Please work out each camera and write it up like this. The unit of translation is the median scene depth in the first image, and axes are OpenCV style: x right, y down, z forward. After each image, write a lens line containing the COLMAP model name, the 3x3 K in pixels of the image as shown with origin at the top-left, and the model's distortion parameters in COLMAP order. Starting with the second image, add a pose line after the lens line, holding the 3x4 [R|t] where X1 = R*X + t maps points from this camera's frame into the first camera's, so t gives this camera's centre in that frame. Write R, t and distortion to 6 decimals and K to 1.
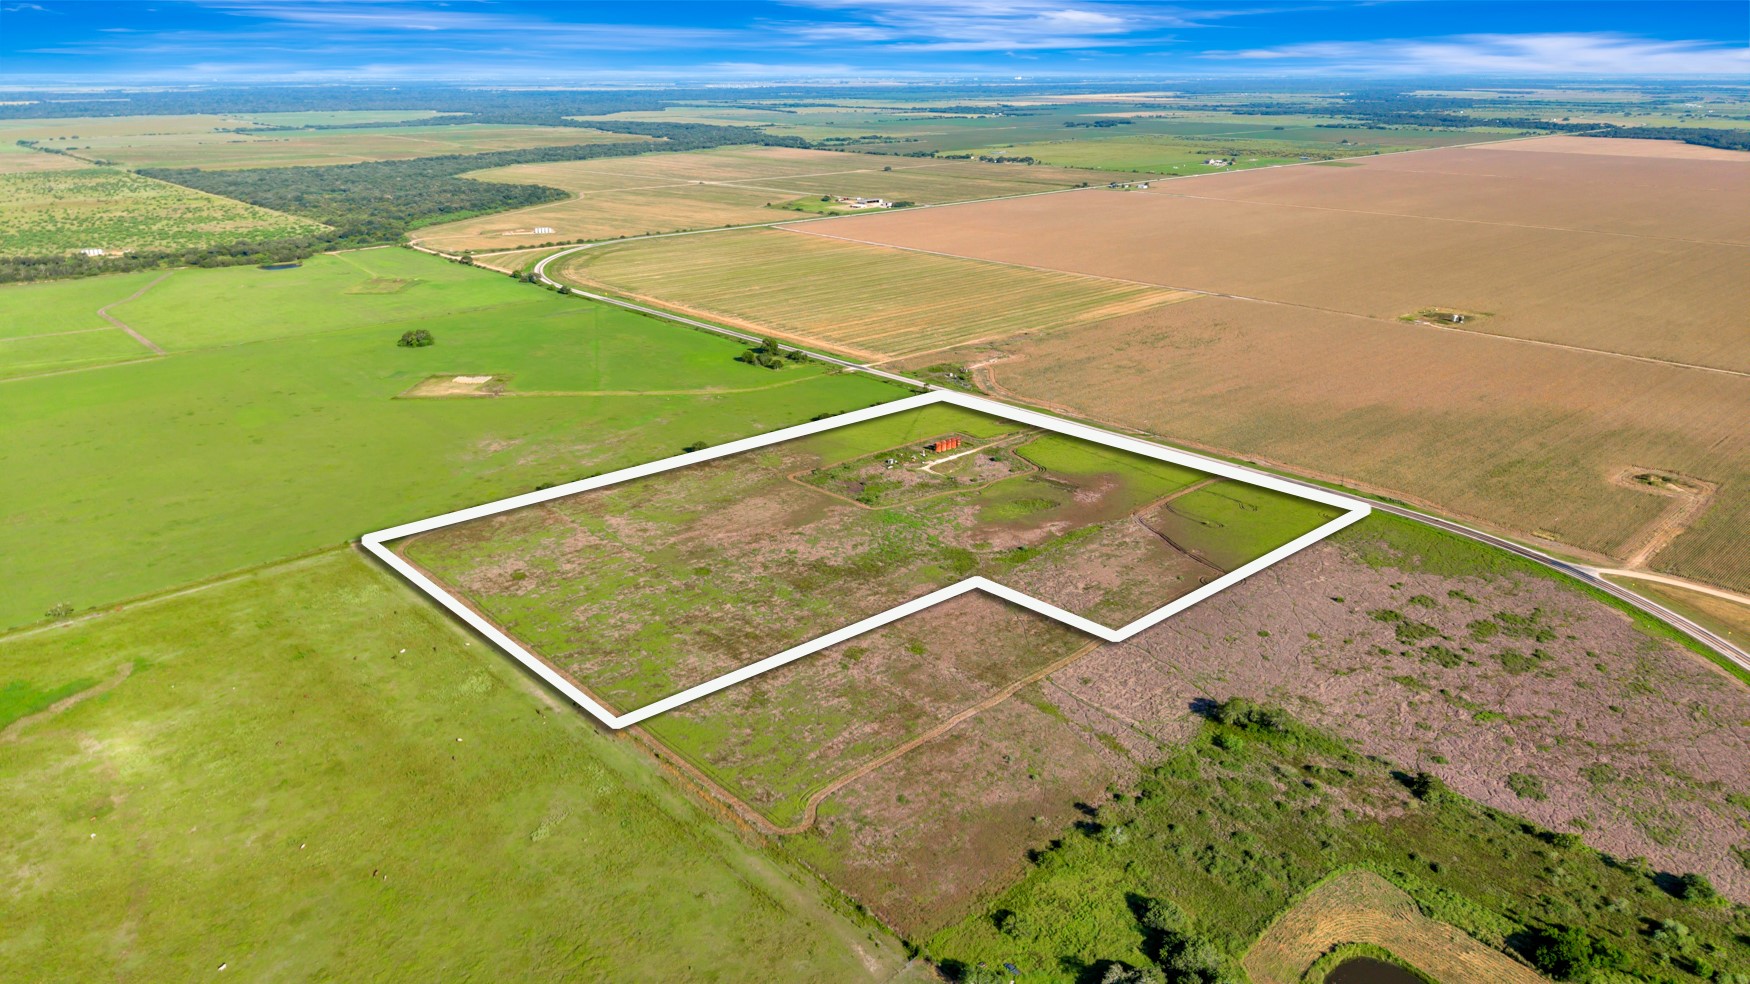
lens RADIAL K [[1187.1, 0, 884.1], [0, 1187.1, 409.6], [0, 0, 1]] dist [0.076769, -0.108346]
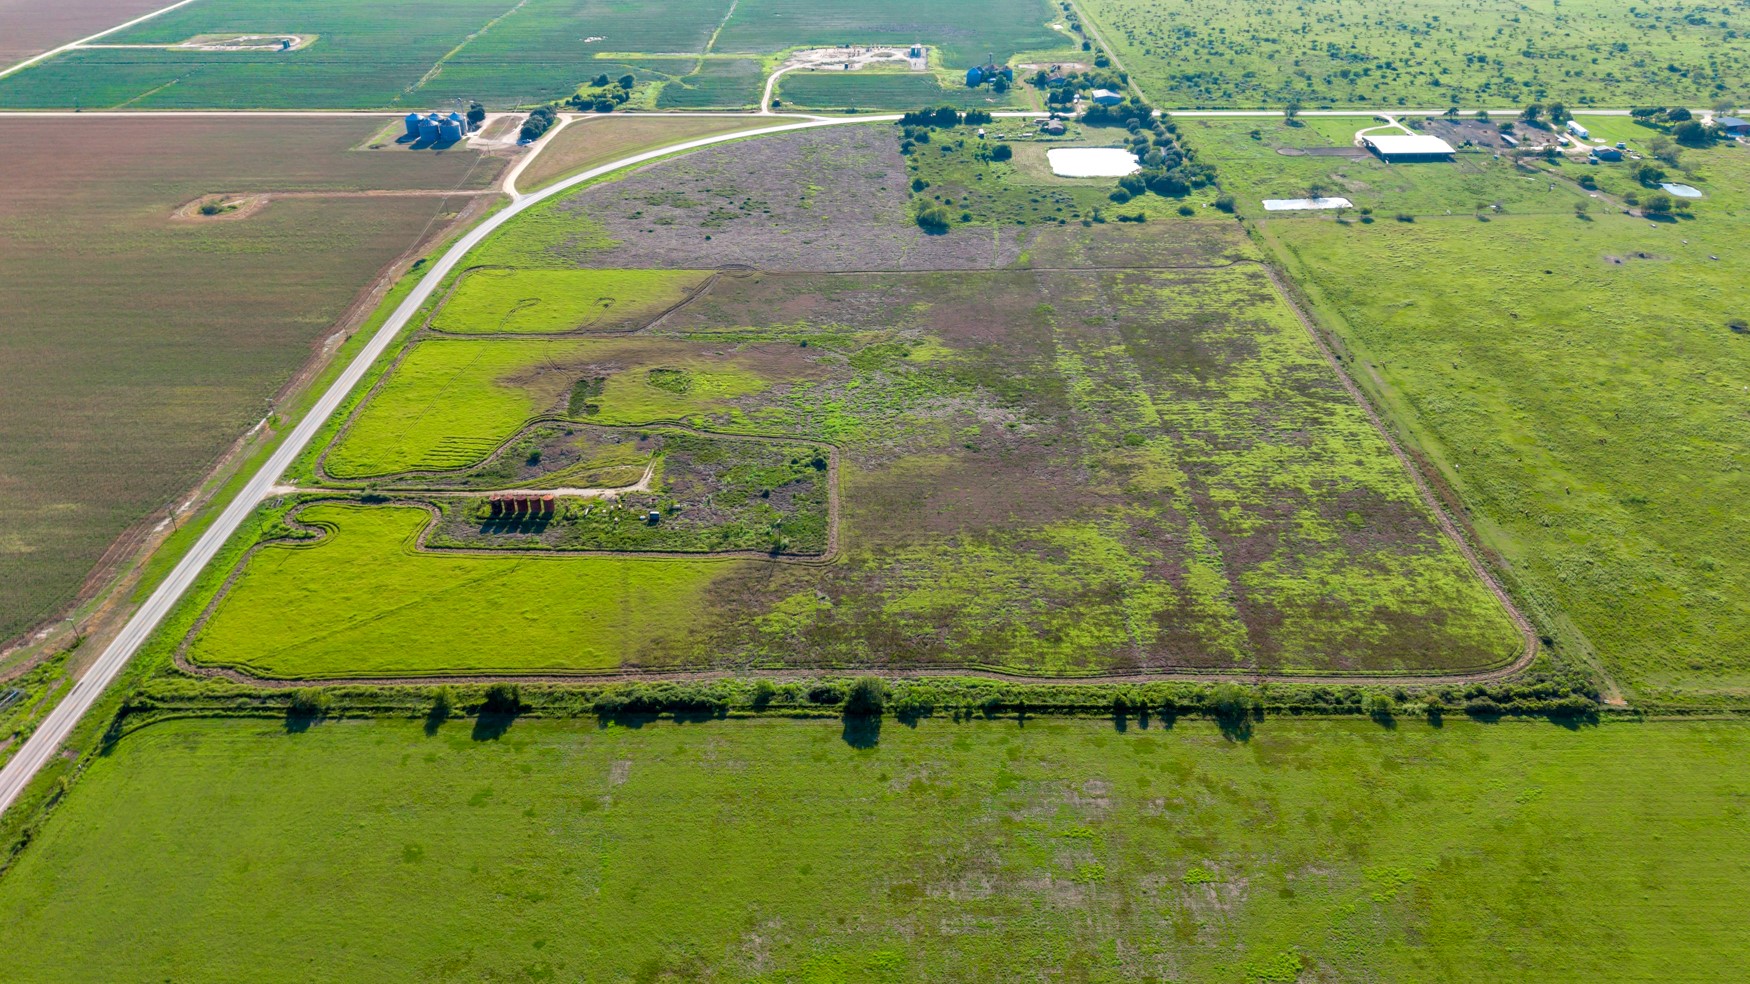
lens RADIAL K [[1192.6, 0, 864.9], [0, 1192.6, 484.3], [0, 0, 1]] dist [0.018636, -0.005606]
pose [[-0.720357, -0.364935, 0.589838, -0.526674], [0.196483, 0.708196, 0.678124, -0.442615], [-0.665192, 0.604385, -0.438451, 1.549017]]
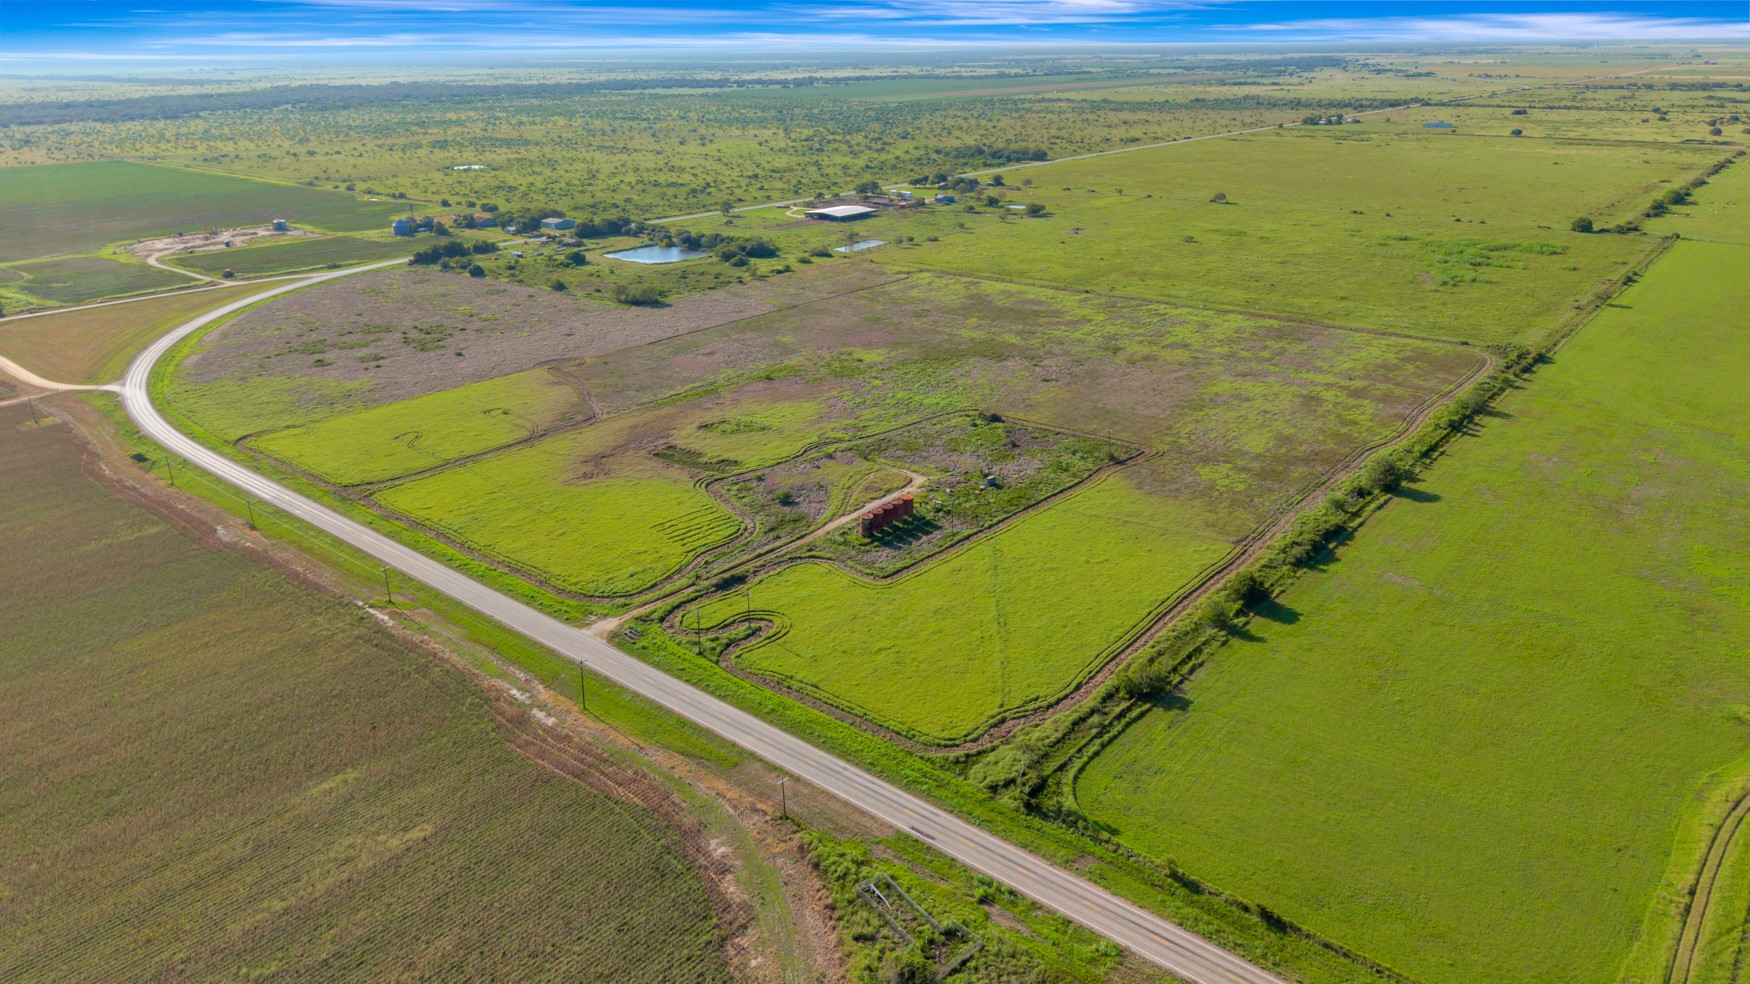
lens RADIAL K [[1164.0, 0, 867.3], [0, 1164.0, 491.8], [0, 0, 1]] dist [0.042368, -0.050876]
pose [[-0.993733, 0.047595, -0.101141, 0.146459], [-0.023577, 0.795220, 0.605863, -0.340360], [0.109265, 0.604451, -0.789114, 1.841006]]
